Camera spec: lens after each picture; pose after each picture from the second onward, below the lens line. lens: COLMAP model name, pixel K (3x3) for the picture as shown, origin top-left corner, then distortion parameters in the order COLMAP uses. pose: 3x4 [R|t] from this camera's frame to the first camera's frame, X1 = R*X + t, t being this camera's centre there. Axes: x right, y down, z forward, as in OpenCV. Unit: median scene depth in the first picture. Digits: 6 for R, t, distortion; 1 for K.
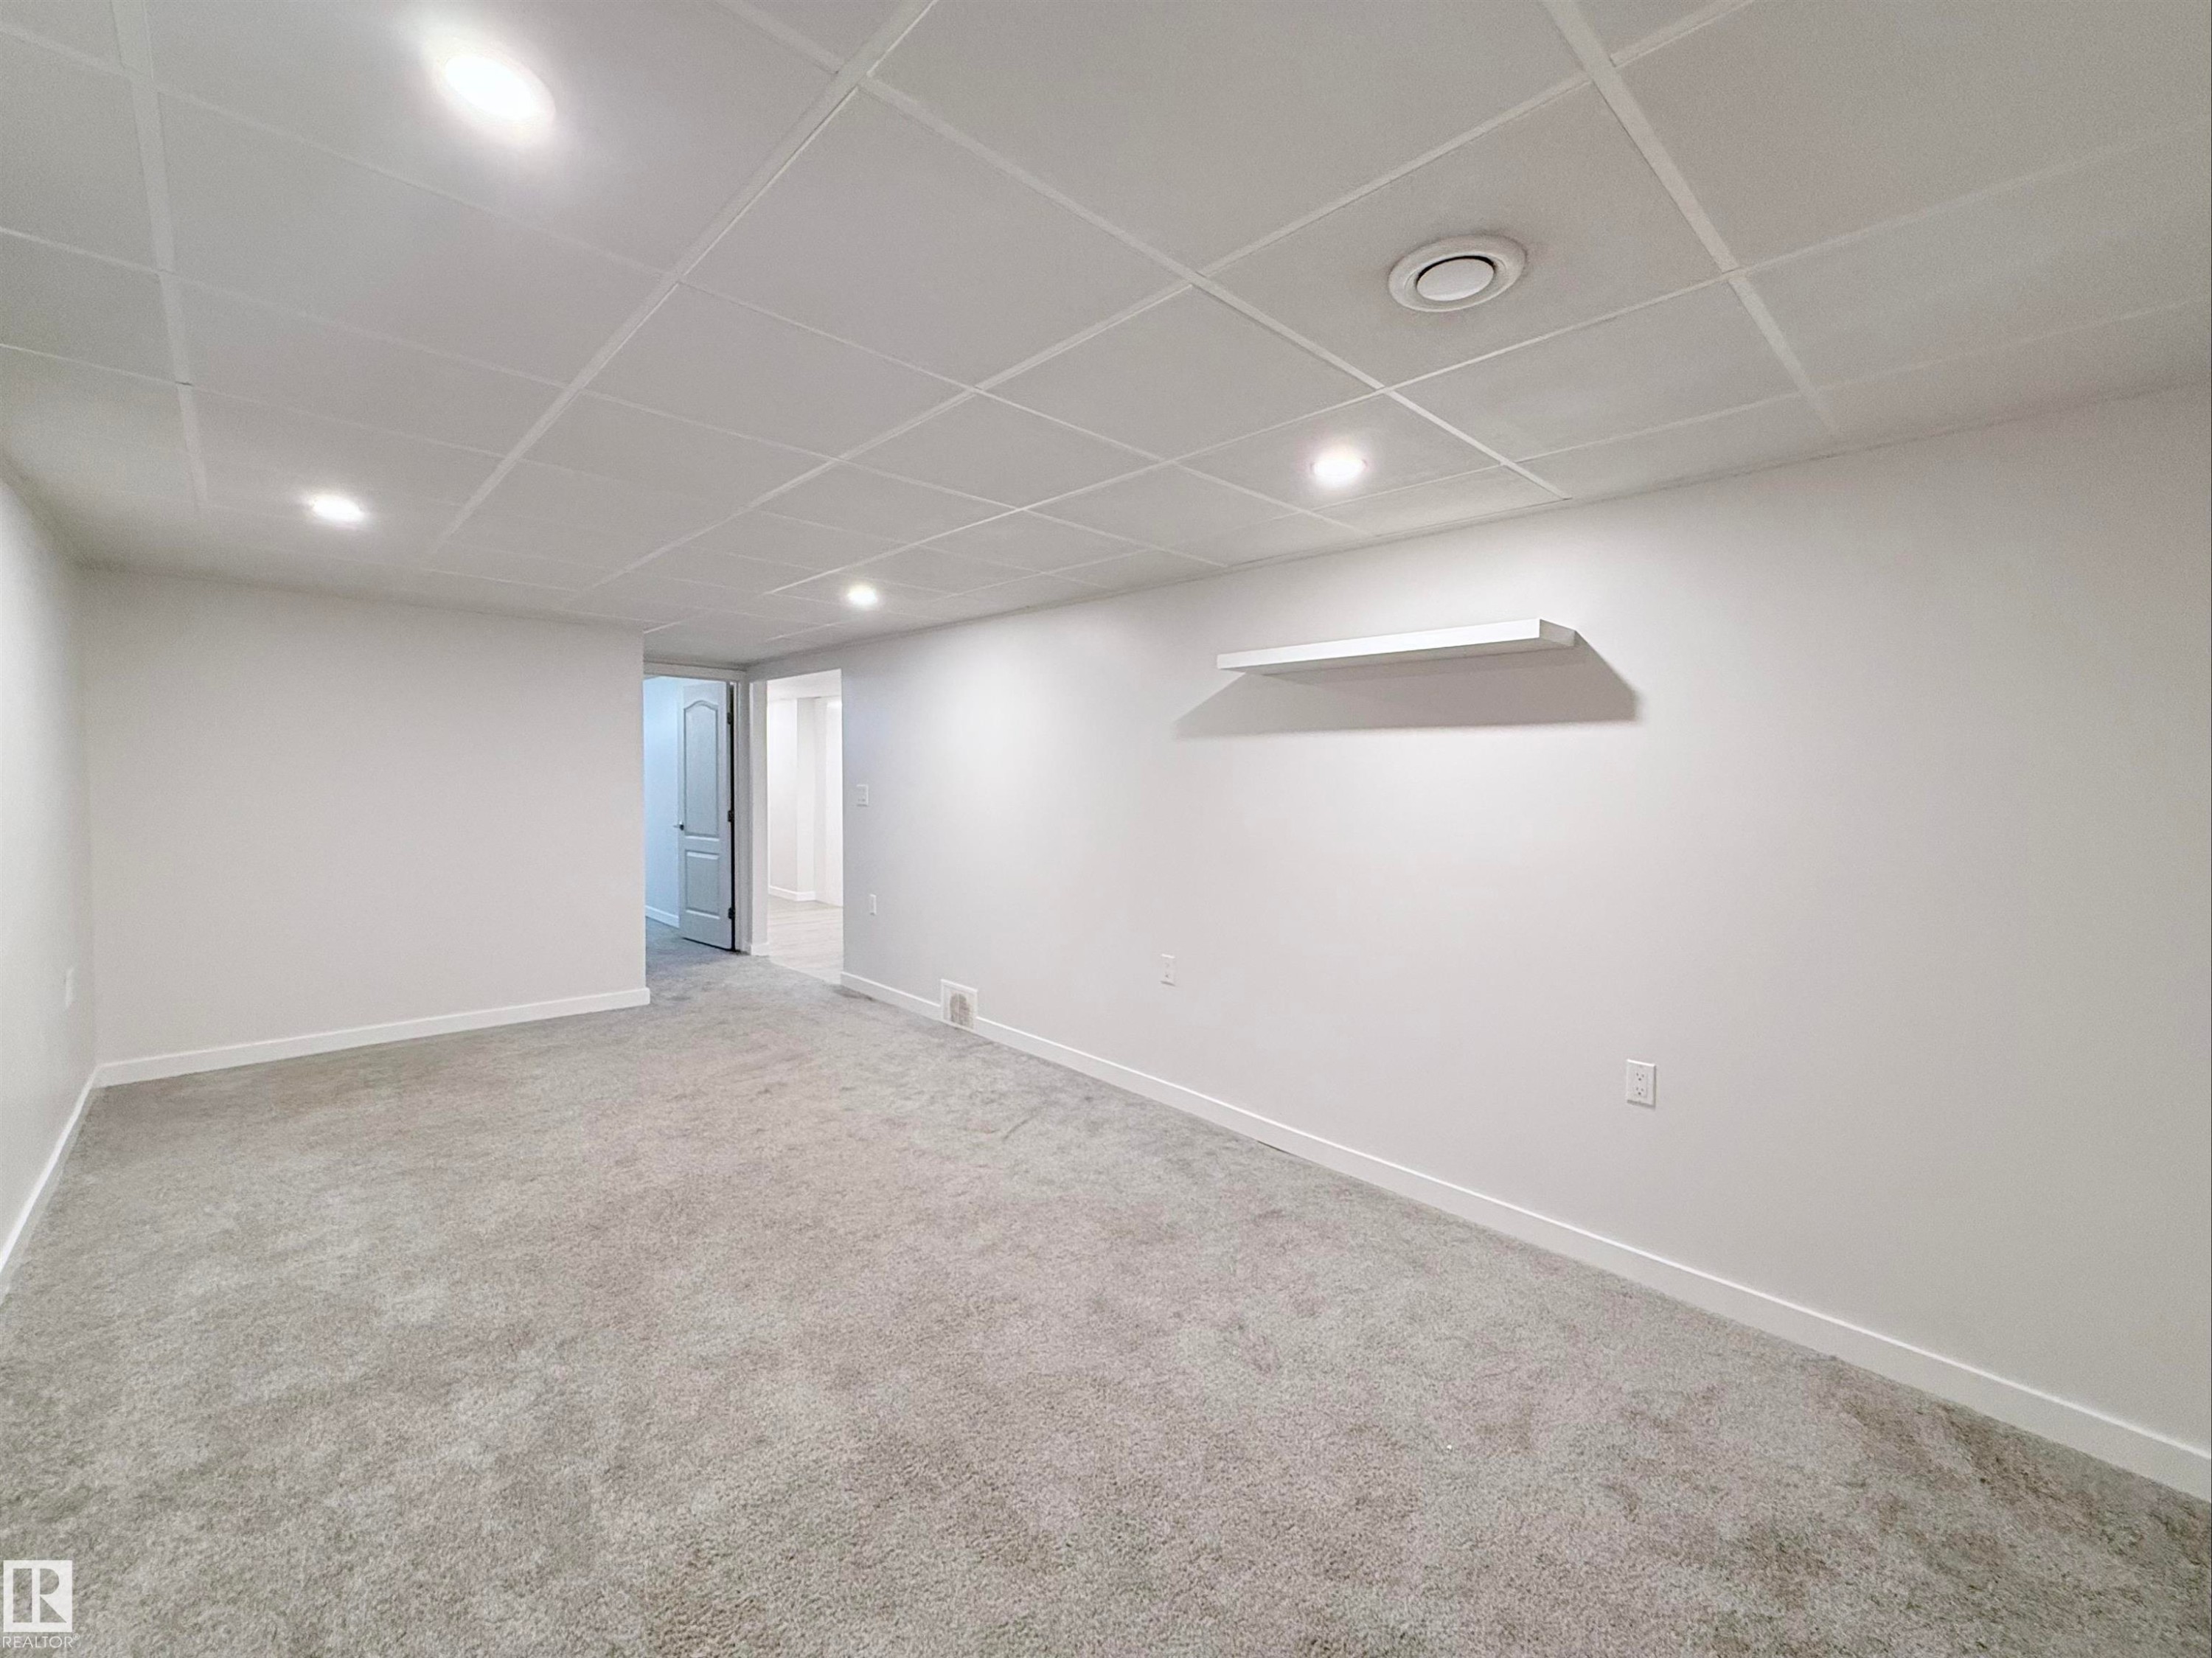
lens RADIAL K [[895.5, 0, 1043.9], [0, 895.5, 846.8], [0, 0, 1]] dist [0.025017, 0.000042]
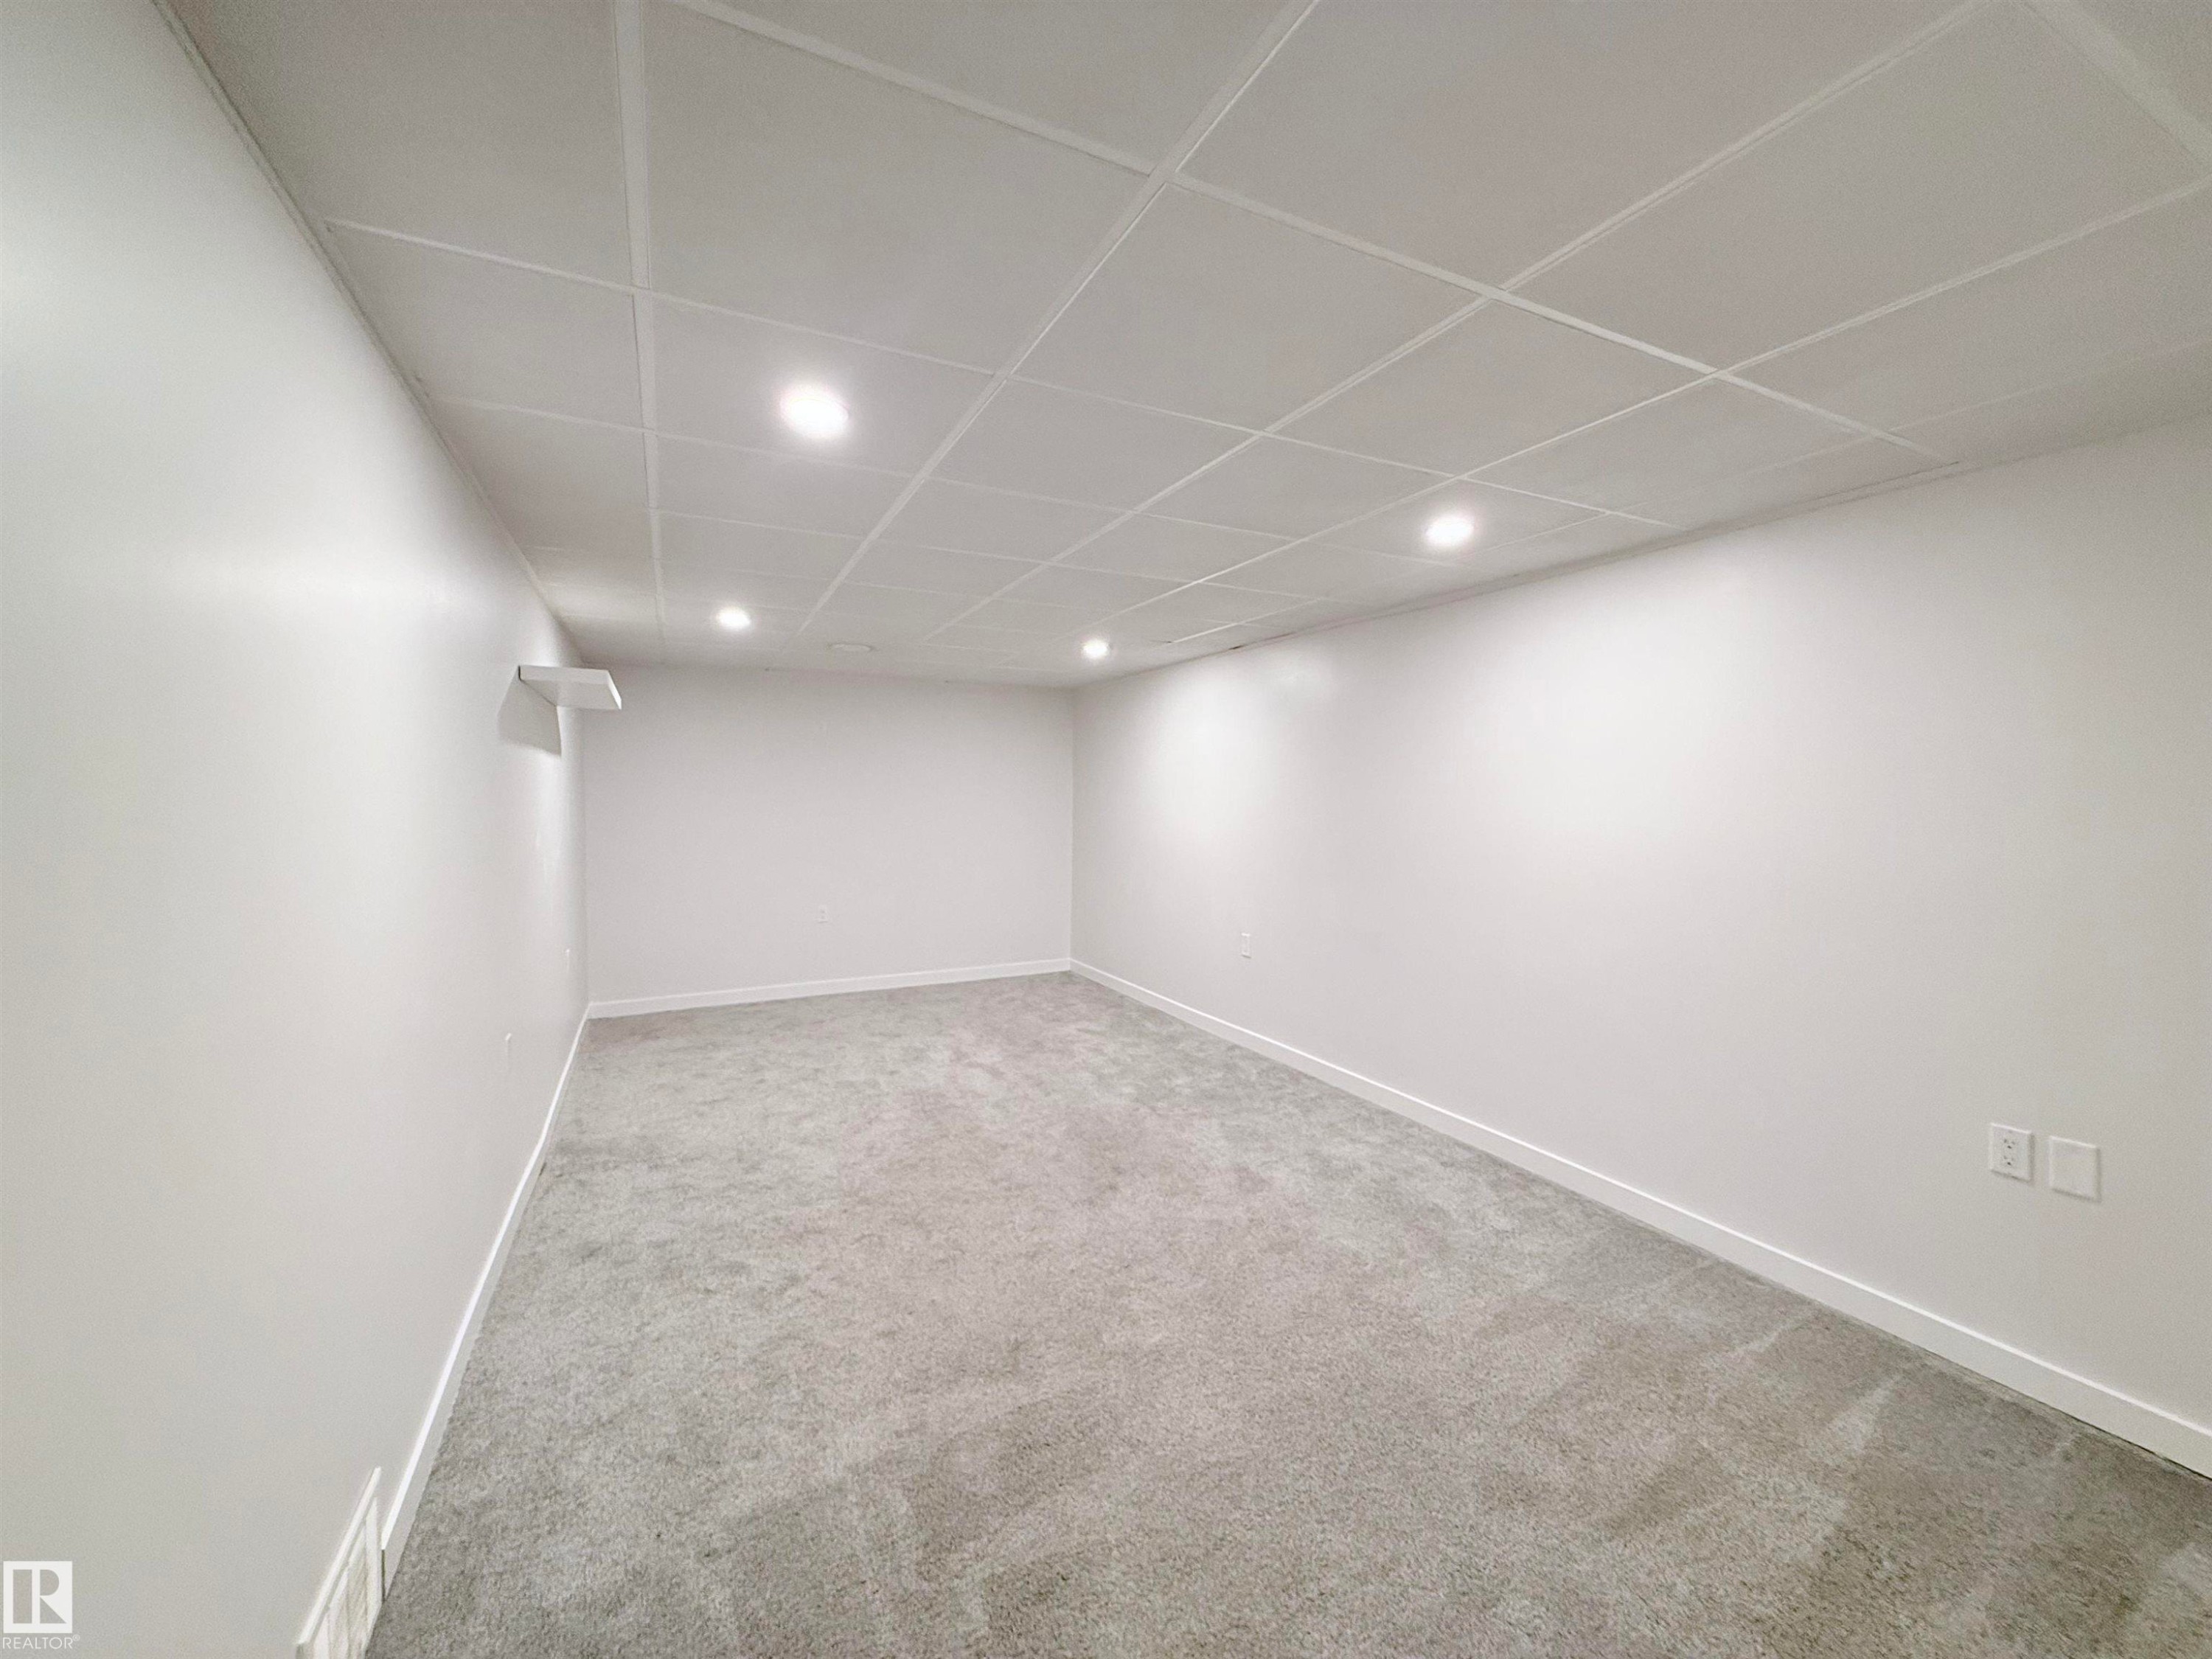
lens RADIAL K [[954.4, 0, 1108.7], [0, 954.4, 805.2], [0, 0, 1]] dist [0.000556, 0.000289]
pose [[0.956196, -0.006711, -0.292651, 0.172269], [-0.015118, 0.997271, -0.072264, 0.020765], [0.292338, 0.073523, 0.953485, -0.192127]]
